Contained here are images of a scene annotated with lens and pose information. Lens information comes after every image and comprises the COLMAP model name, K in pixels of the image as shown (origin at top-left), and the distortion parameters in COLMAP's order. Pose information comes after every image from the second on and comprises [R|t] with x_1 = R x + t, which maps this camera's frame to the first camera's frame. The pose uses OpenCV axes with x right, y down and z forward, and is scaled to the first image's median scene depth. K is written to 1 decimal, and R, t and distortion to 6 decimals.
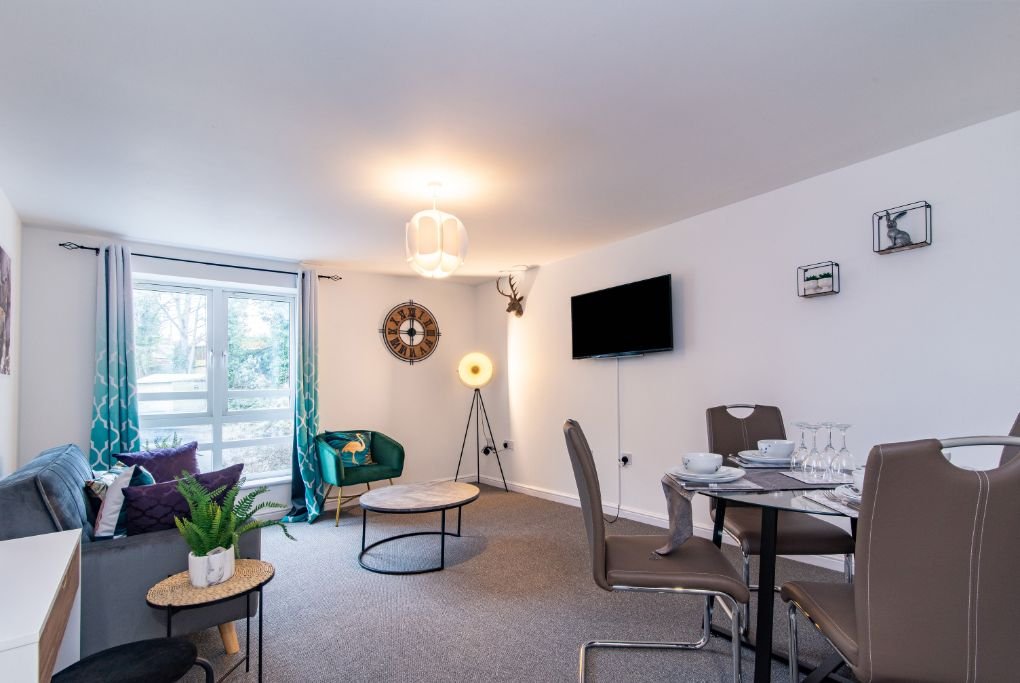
lens RADIAL K [[459.9, 0, 518.3], [0, 459.9, 383.2], [0, 0, 1]] dist [-0.001589, -0.000067]
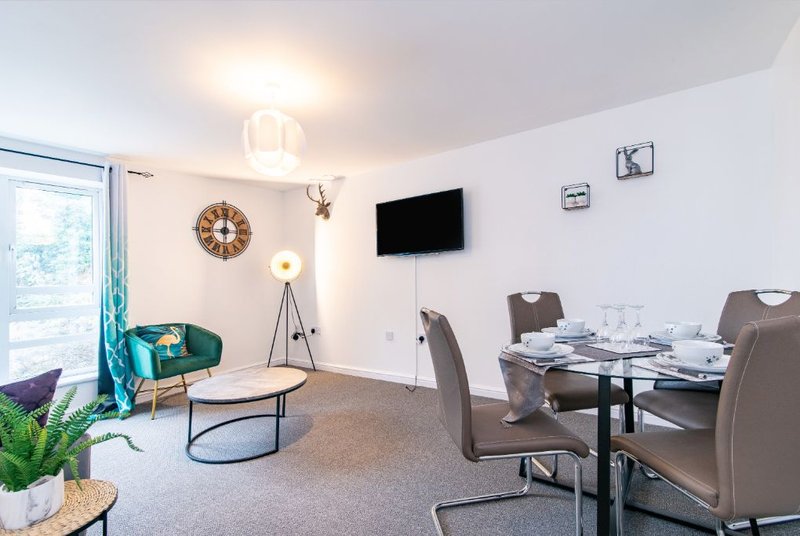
lens RADIAL K [[365.6, 0, 399.3], [0, 365.6, 278.1], [0, 0, 1]] dist [0.004209, -0.000892]
pose [[0.964453, -0.008203, 0.264128, -0.078904], [0.007998, 0.999966, 0.001852, 0.002645], [-0.264135, 0.000327, 0.964486, 0.074859]]
